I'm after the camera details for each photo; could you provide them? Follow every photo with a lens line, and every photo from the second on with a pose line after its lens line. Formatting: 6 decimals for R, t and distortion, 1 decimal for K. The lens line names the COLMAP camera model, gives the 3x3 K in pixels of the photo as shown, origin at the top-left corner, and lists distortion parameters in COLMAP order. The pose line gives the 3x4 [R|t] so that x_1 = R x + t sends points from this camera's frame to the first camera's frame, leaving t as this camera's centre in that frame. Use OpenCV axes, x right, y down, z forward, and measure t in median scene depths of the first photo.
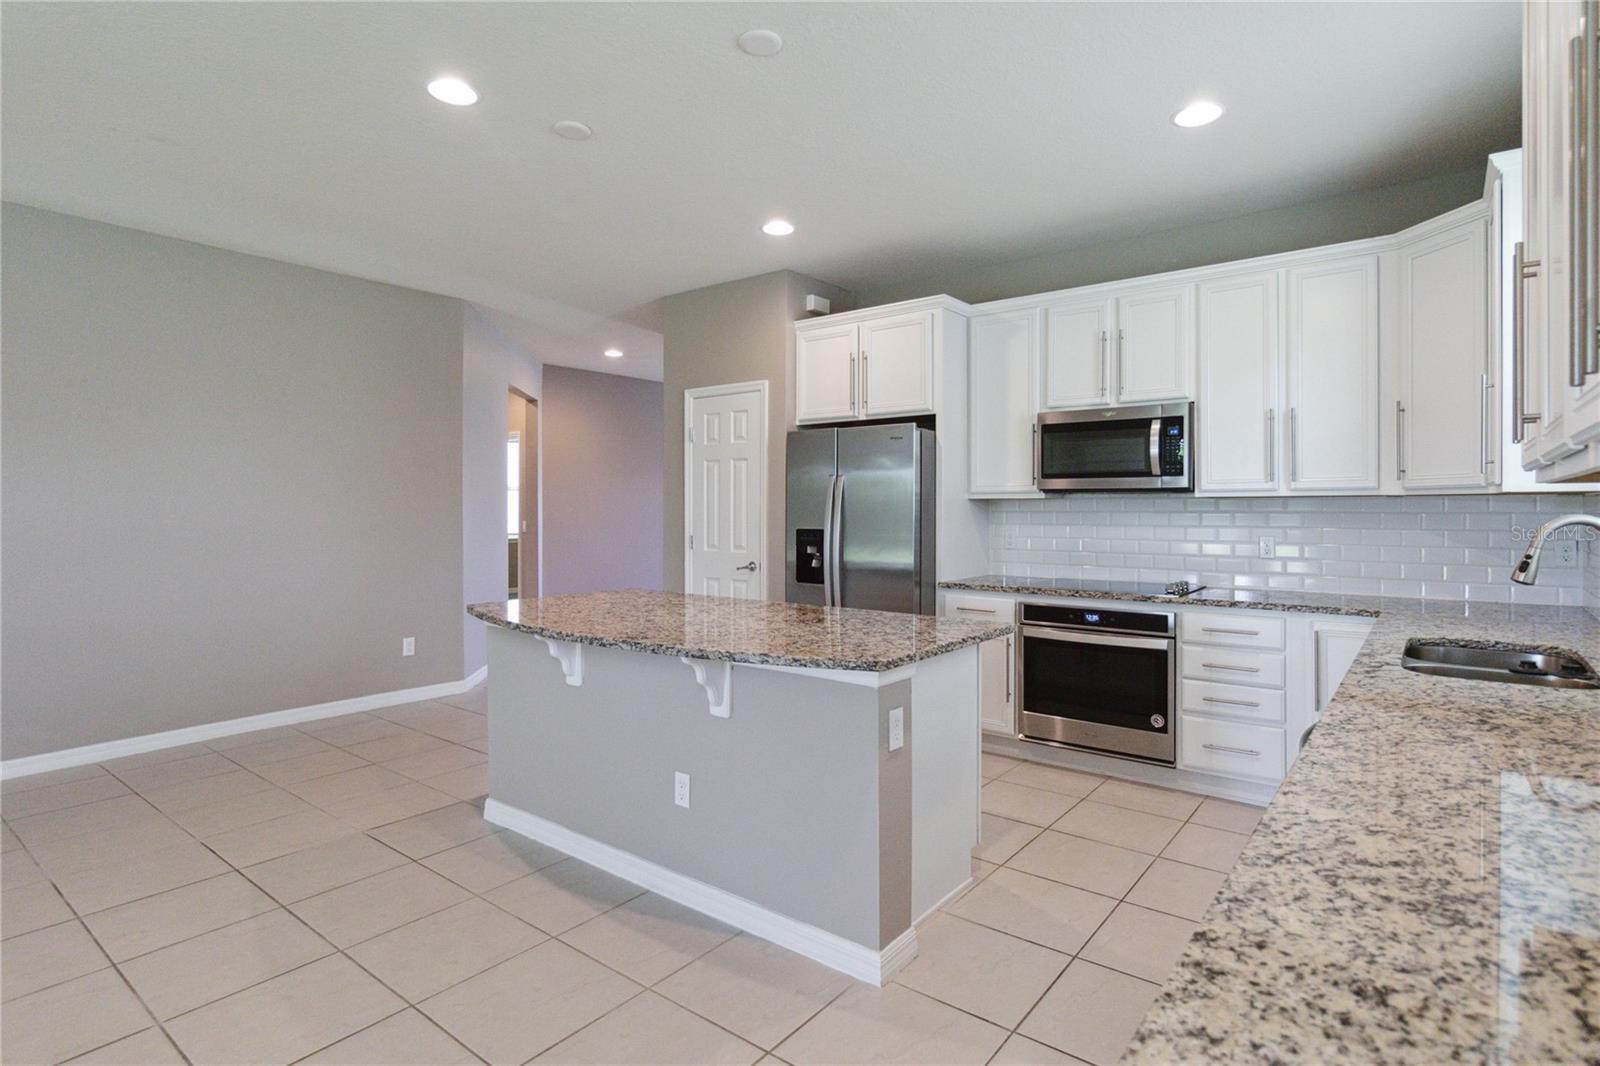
lens RADIAL K [[809.7, 0, 807.9], [0, 809.7, 521.0], [0, 0, 1]] dist [0.004259, -0.000429]
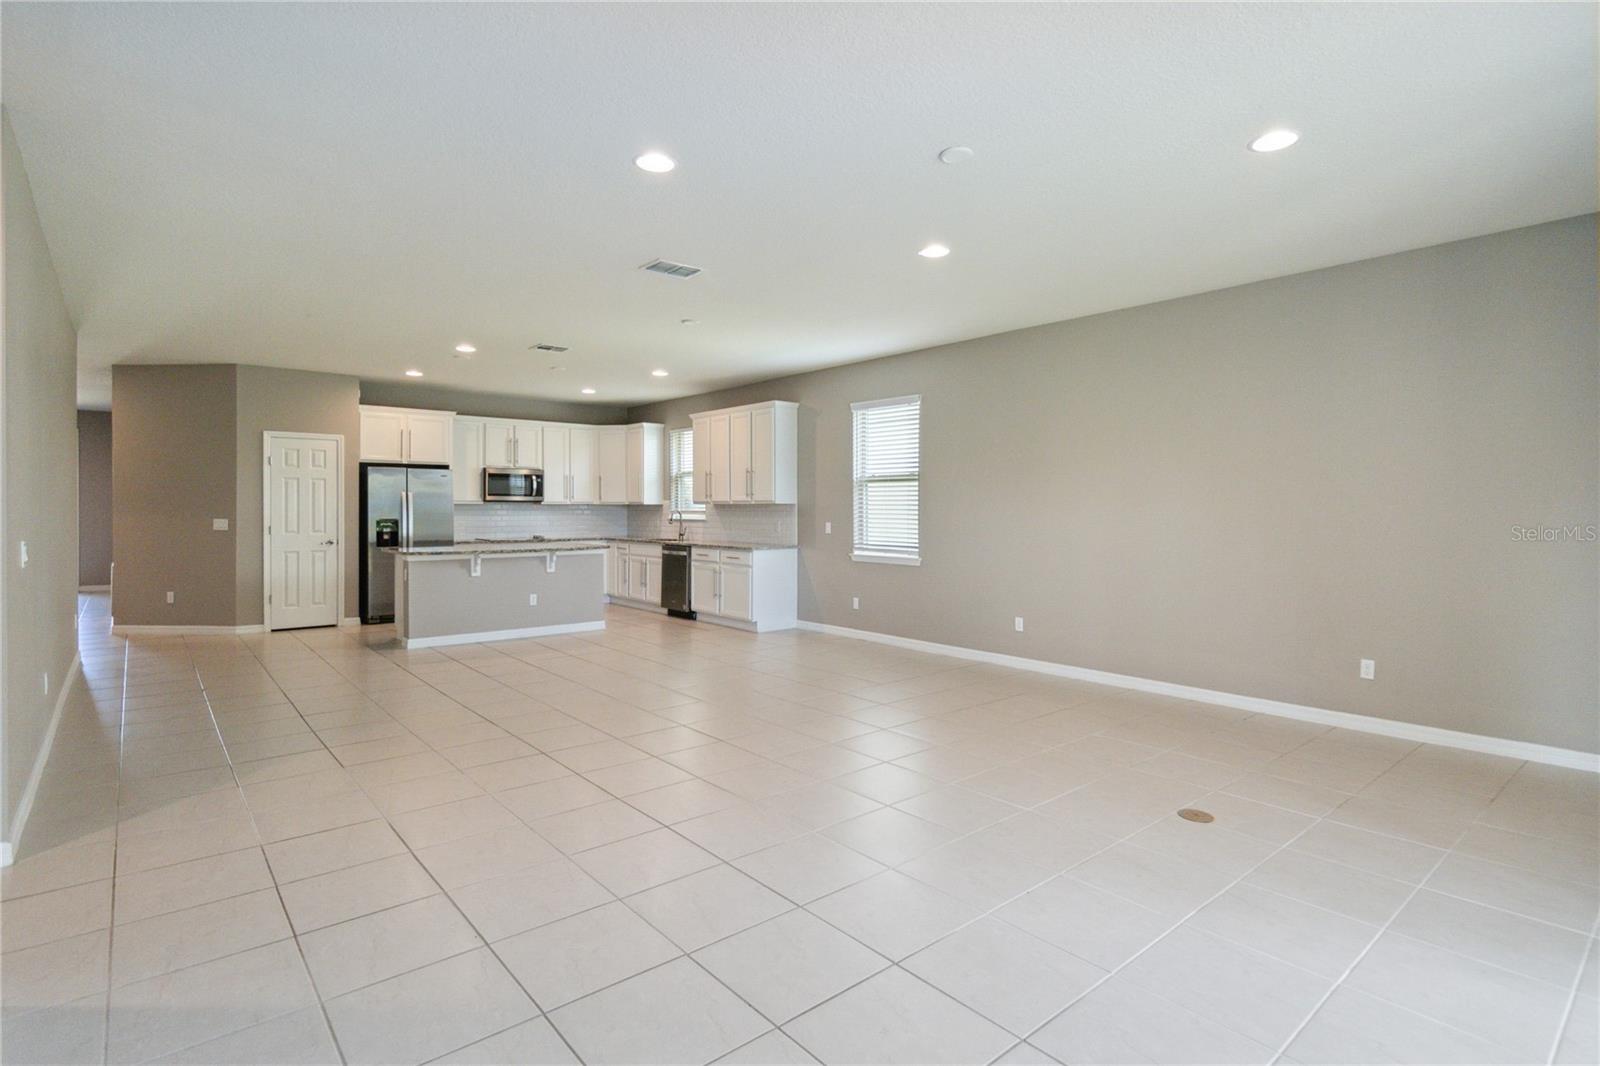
lens RADIAL K [[809.7, 0, 810.2], [0, 809.7, 518.0], [0, 0, 1]] dist [0.004259, -0.000429]
pose [[0.216972, -0.013134, 0.976090, -1.950428], [0.010503, 0.999883, 0.011119, -0.003640], [-0.976121, 0.007839, 0.217084, -0.472333]]
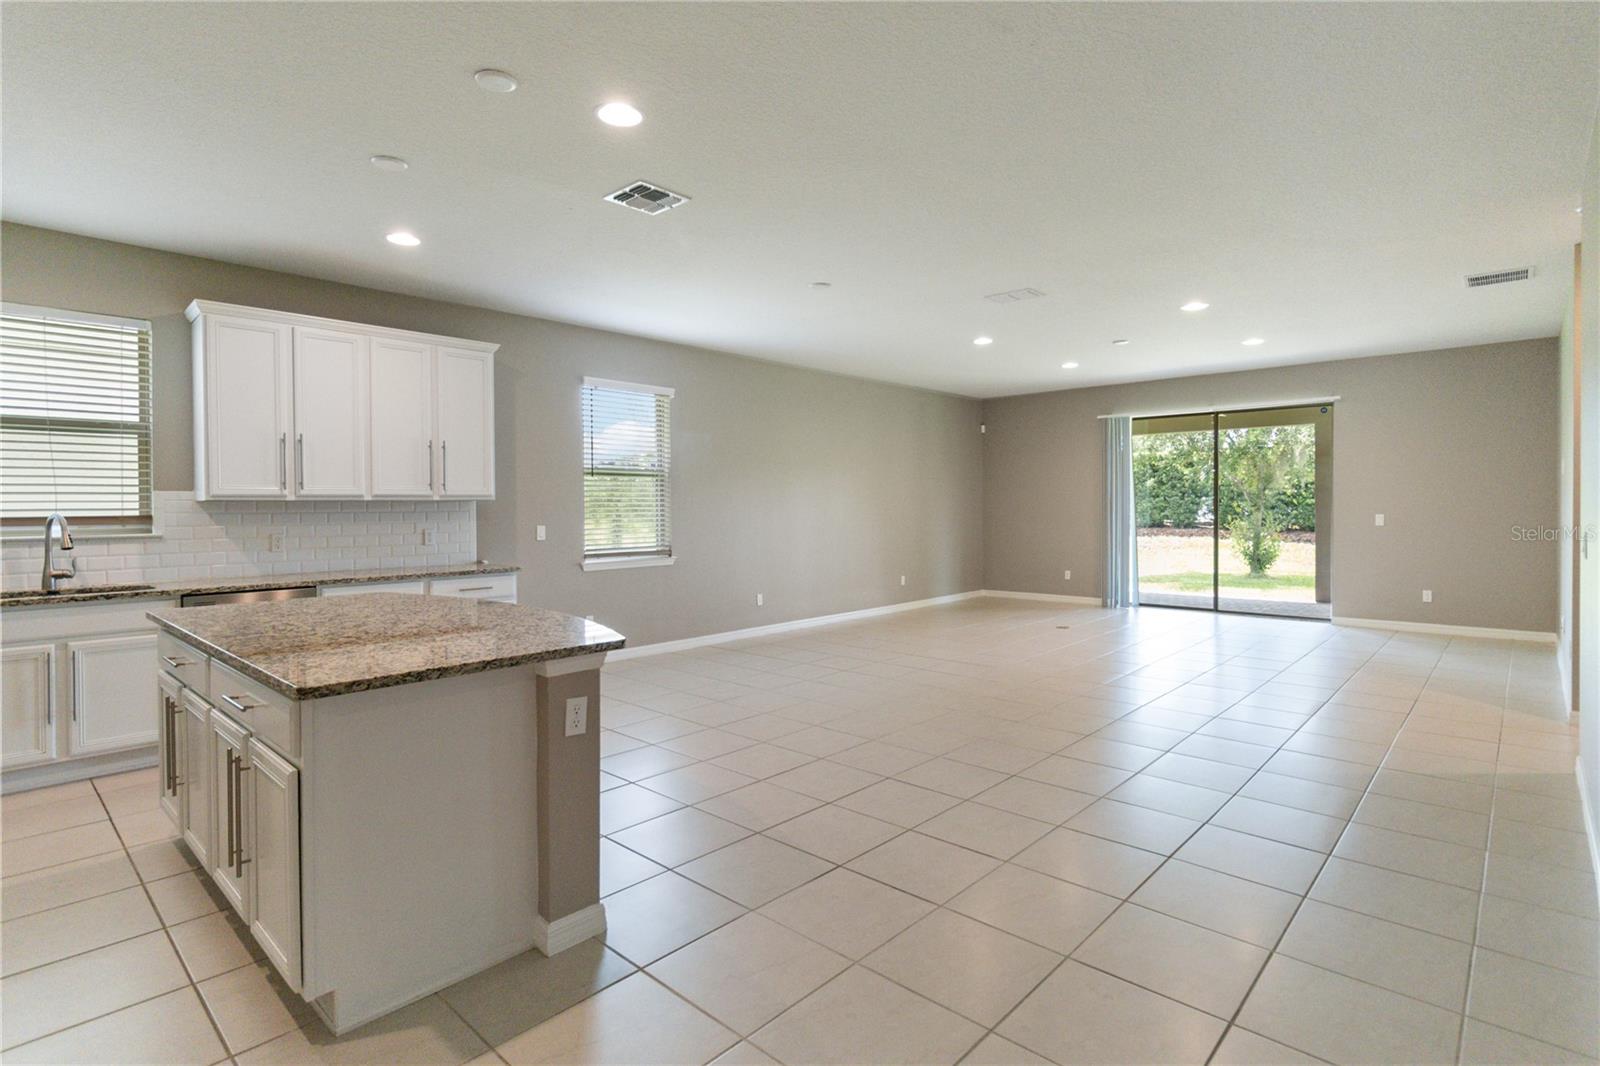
lens RADIAL K [[809.7, 0, 799.5], [0, 809.7, 526.1], [0, 0, 1]] dist [0.004259, -0.000429]
pose [[-0.996054, 0.003387, 0.088688, -0.524974], [0.006558, 0.999349, 0.035490, -0.020732], [-0.088510, 0.035932, -0.995427, 1.462728]]
